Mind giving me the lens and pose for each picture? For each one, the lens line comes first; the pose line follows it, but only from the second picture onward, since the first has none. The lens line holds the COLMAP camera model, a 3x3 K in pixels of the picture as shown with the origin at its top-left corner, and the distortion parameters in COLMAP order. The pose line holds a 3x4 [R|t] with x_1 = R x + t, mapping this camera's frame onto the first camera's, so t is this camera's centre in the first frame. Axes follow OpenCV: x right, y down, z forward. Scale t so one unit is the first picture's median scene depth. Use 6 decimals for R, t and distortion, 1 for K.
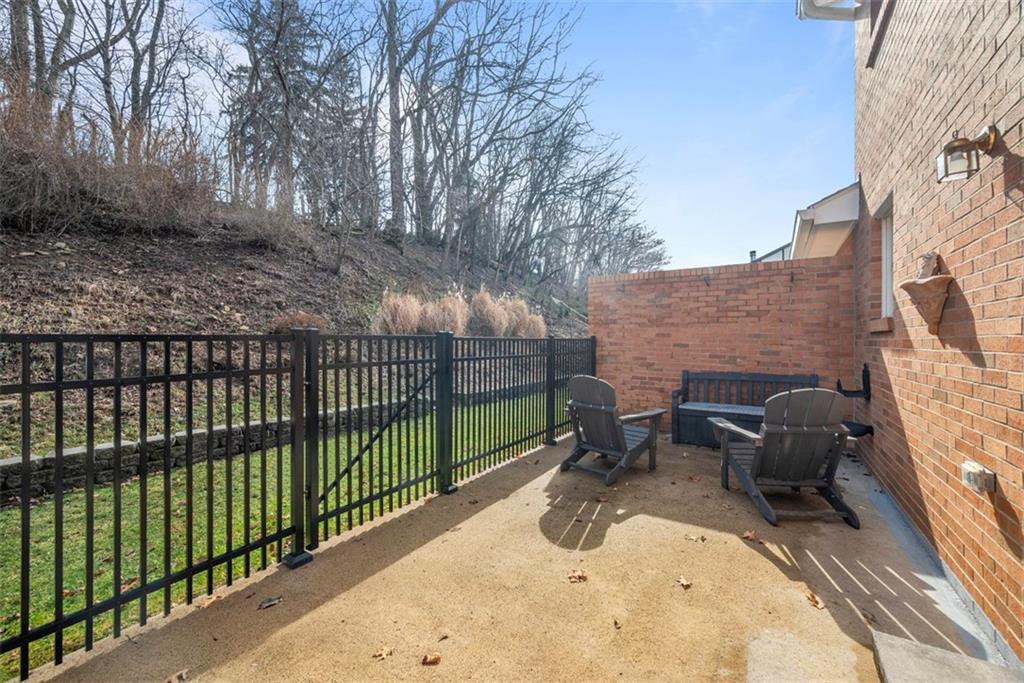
lens RADIAL K [[406.0, 0, 512.2], [0, 406.0, 340.2], [0, 0, 1]] dist [0.000800, 0.000300]
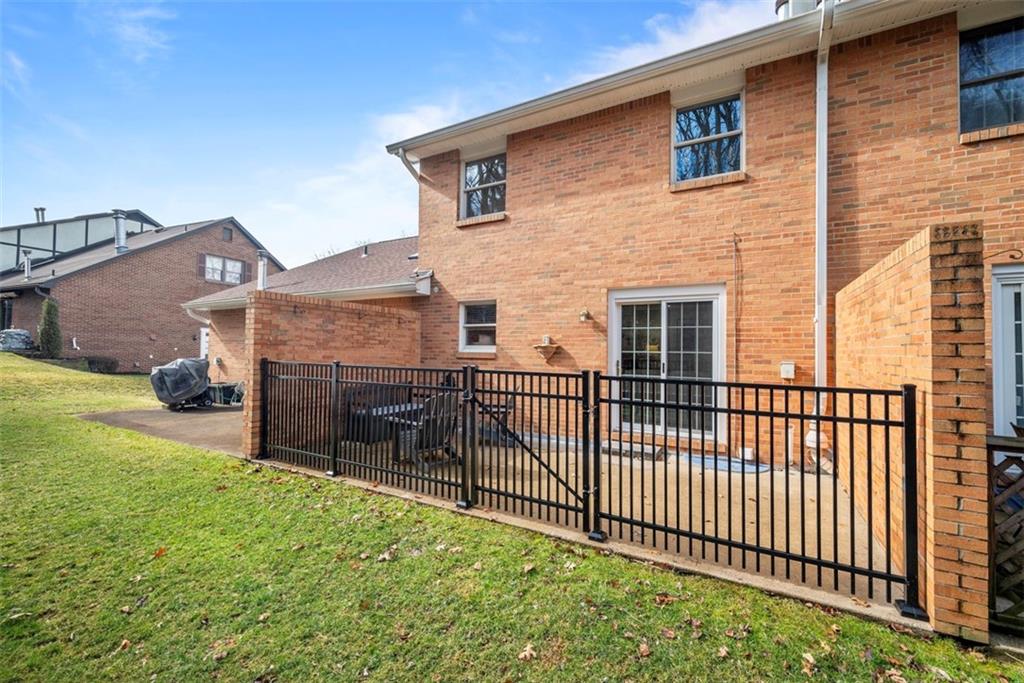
lens RADIAL K [[406.0, 0, 512.2], [0, 406.0, 345.2], [0, 0, 1]] dist [0.000800, 0.000300]
pose [[-0.072556, 0.020759, 0.997148, -0.793048], [-0.000606, 0.999782, -0.020858, -0.022521], [-0.997364, -0.002118, -0.072528, 0.581165]]
